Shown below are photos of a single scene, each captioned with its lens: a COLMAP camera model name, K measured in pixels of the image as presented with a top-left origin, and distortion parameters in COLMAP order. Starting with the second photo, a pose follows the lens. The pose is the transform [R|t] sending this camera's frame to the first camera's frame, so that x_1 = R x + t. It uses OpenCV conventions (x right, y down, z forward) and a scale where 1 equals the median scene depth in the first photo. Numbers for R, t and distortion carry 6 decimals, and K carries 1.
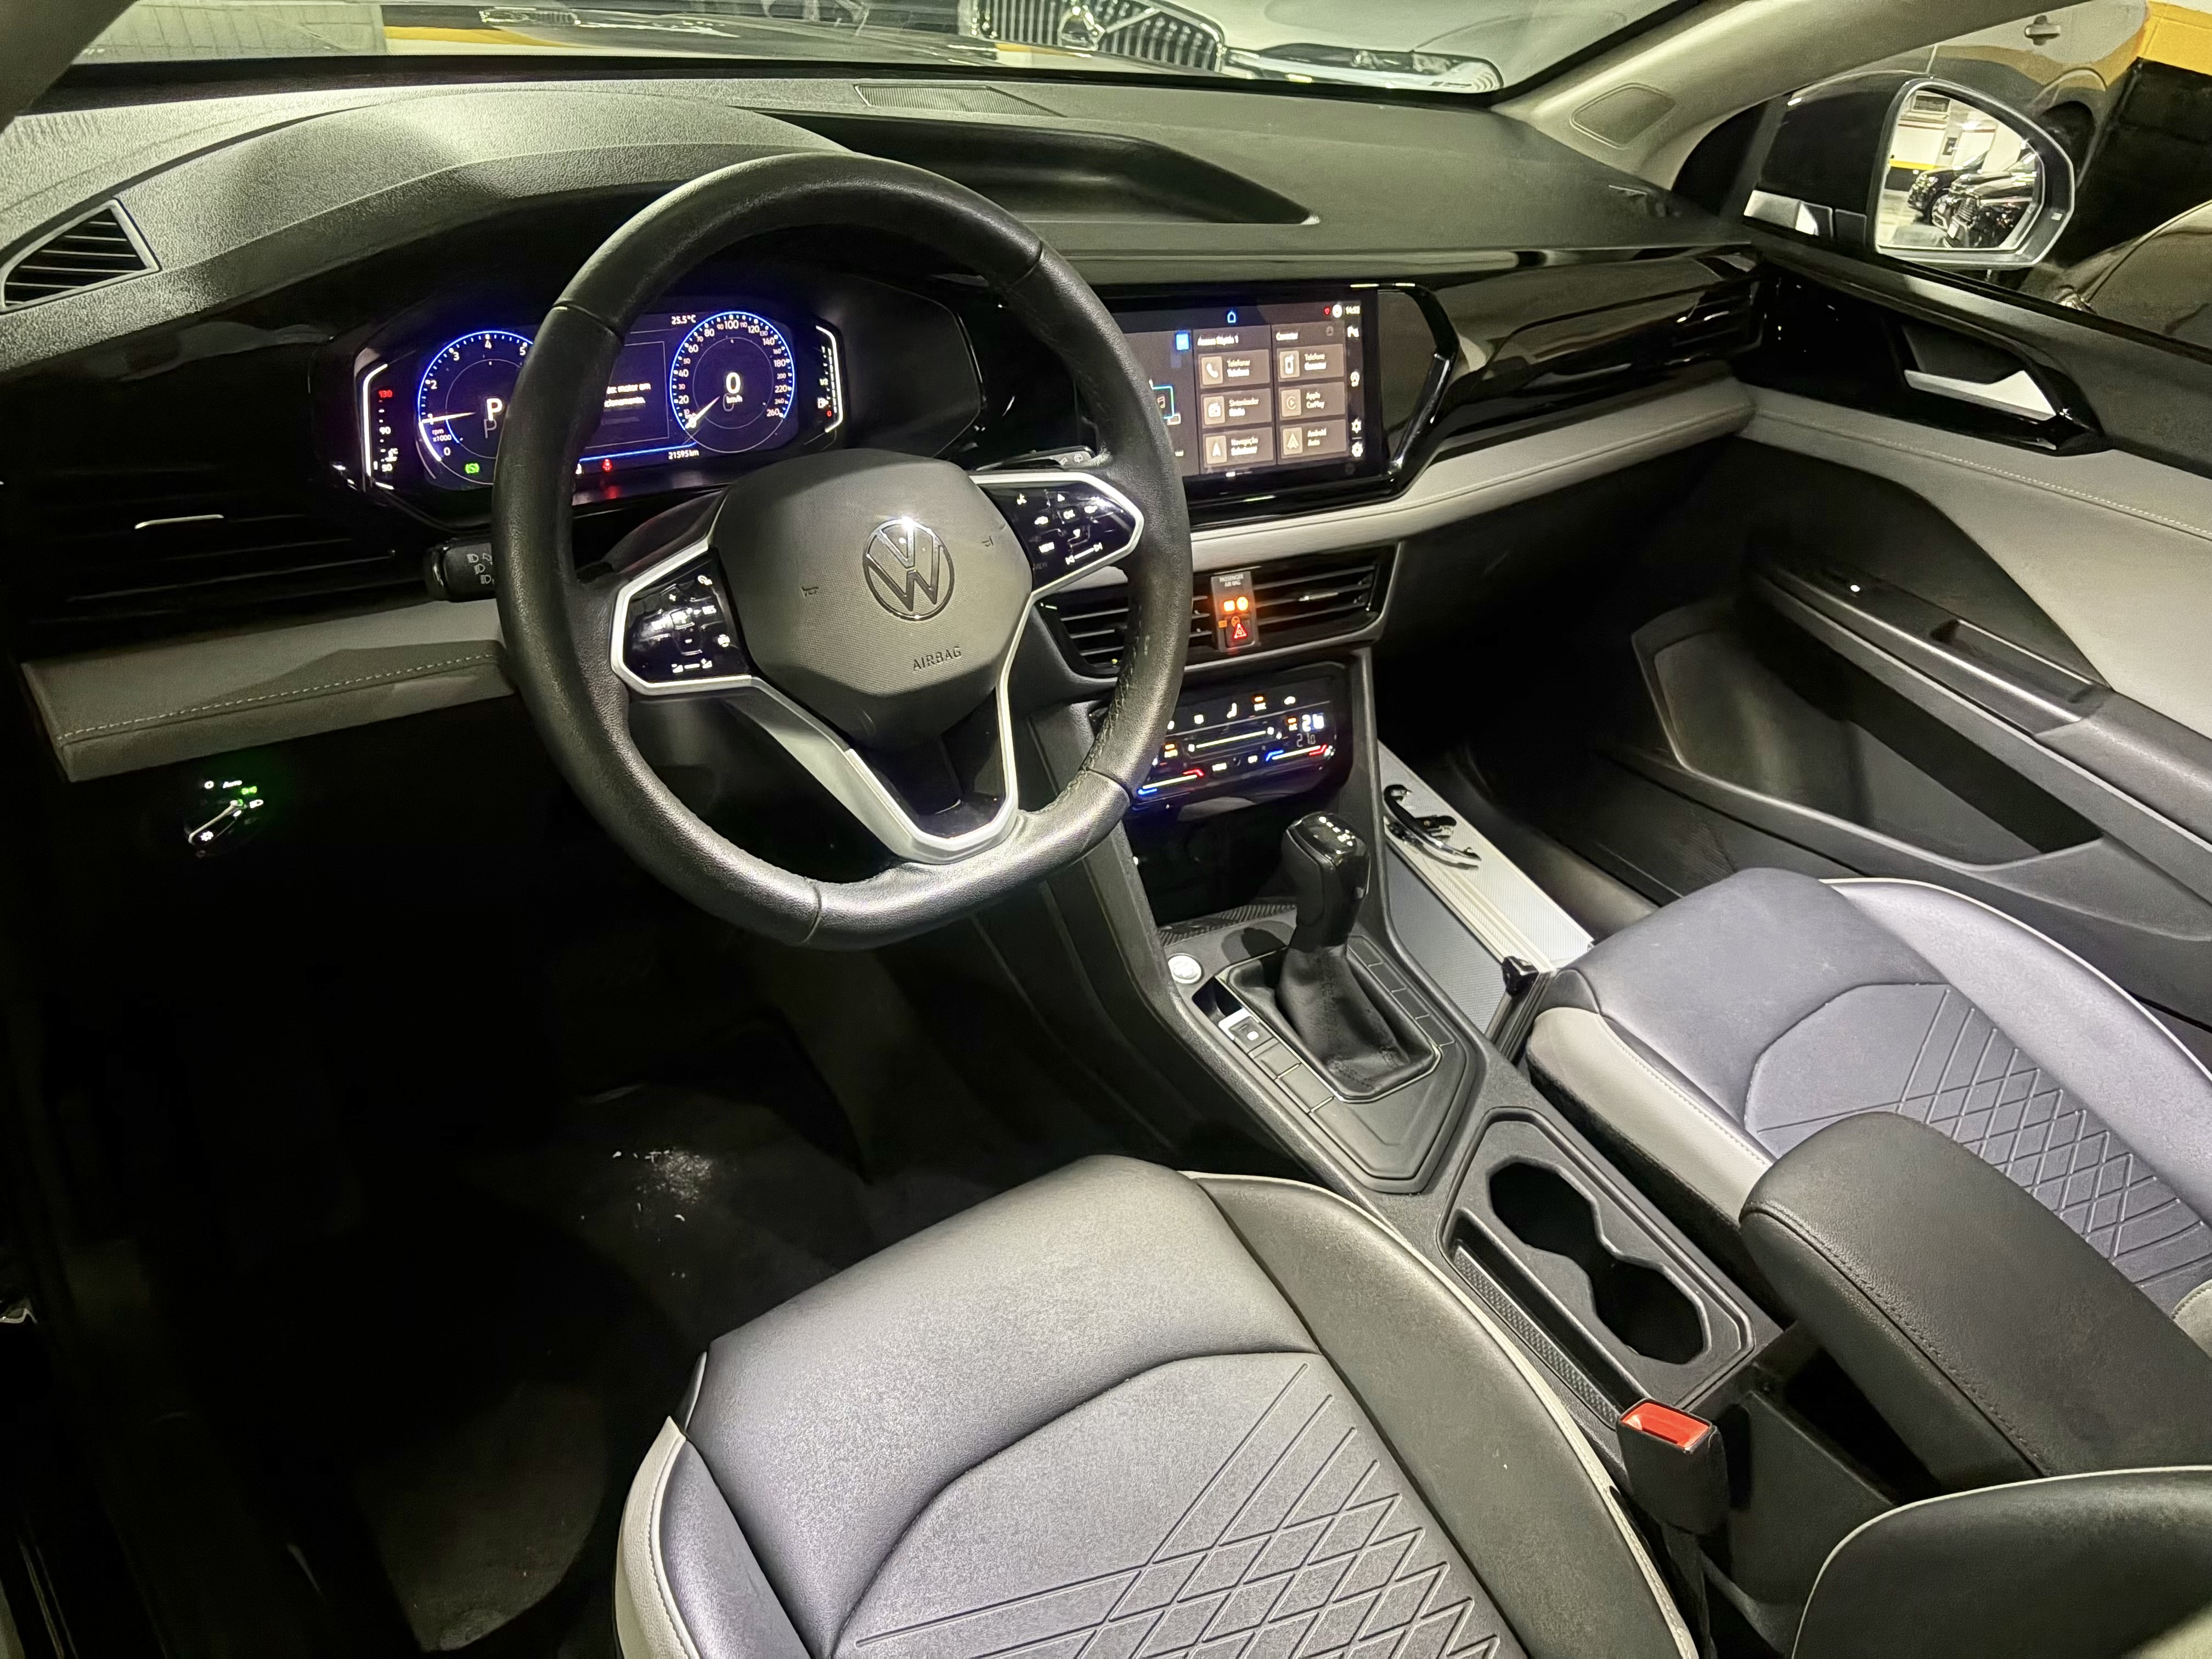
lens RADIAL K [[1699.7, 0, 1109.4], [0, 1699.7, 833.6], [0, 0, 1]] dist [0.041681, -0.028444]
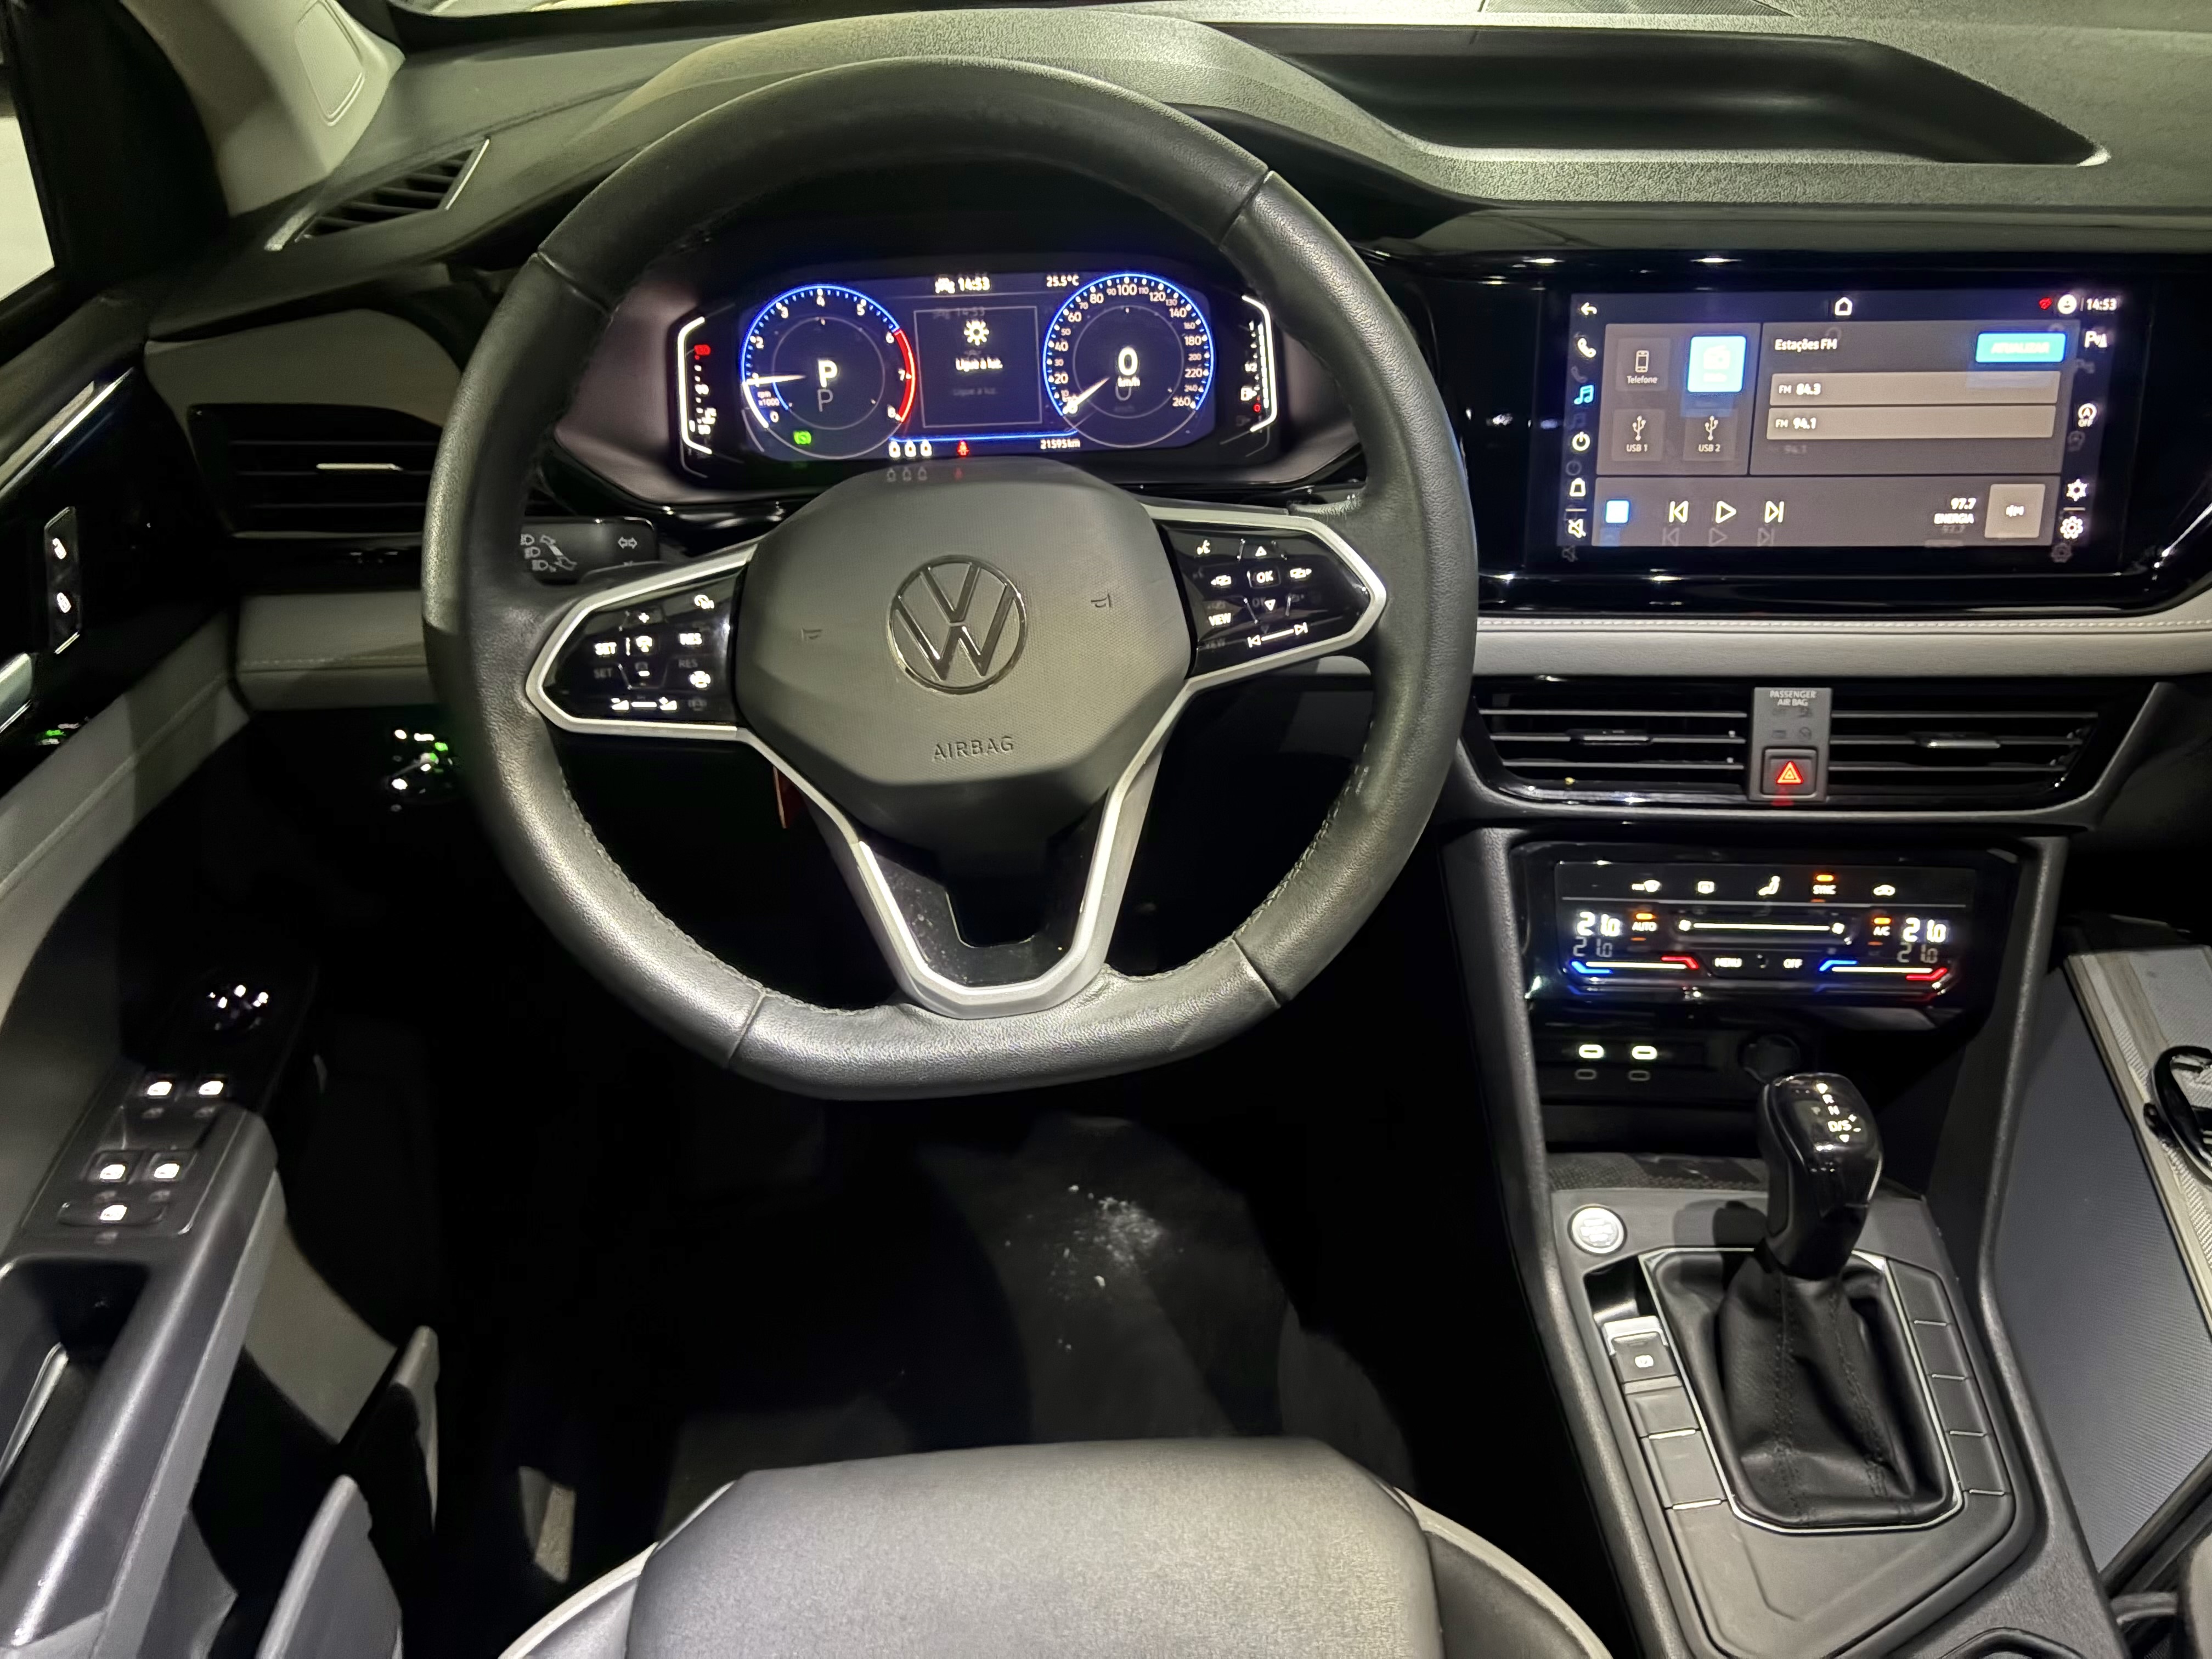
lens RADIAL K [[1699.7, 0, 1105.7], [0, 1699.7, 825.6], [0, 0, 1]] dist [0.041681, -0.028444]
pose [[0.794019, 0.216236, -0.568134, 0.285735], [-0.210698, 0.974557, 0.076453, -0.108117], [0.570210, 0.059000, 0.819377, 0.339548]]
